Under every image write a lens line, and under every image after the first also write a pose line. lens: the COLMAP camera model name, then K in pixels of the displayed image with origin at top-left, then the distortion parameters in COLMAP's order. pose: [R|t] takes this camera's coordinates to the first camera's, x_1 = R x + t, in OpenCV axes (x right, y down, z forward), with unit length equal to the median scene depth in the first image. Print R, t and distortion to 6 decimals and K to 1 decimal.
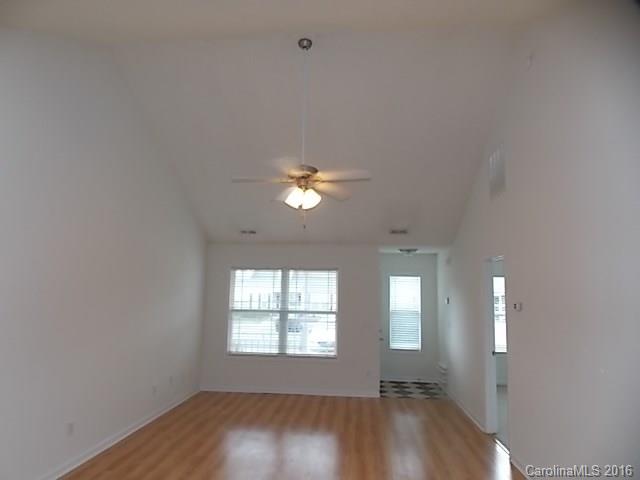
lens RADIAL K [[425.2, 0, 320.7], [0, 425.2, 235.7], [0, 0, 1]] dist [-0.002257, -0.001231]
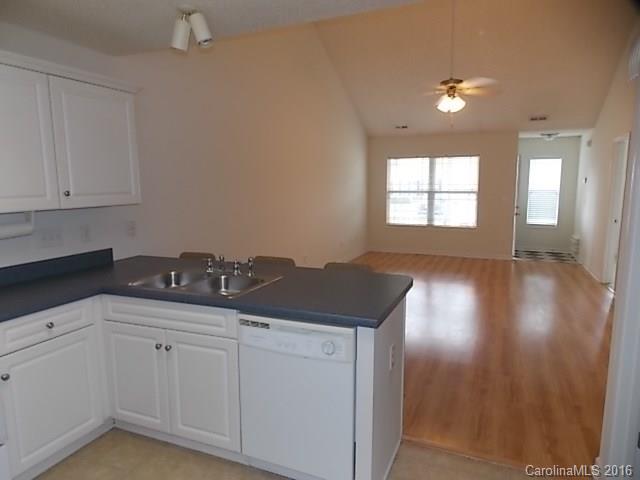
lens RADIAL K [[425.2, 0, 320.7], [0, 425.2, 235.7], [0, 0, 1]] dist [-0.002257, -0.001231]
pose [[0.949068, 0.015377, -0.314696, -0.001780], [0.065905, 0.967024, 0.246010, -0.022406], [0.308101, -0.254220, 0.916758, -0.257394]]
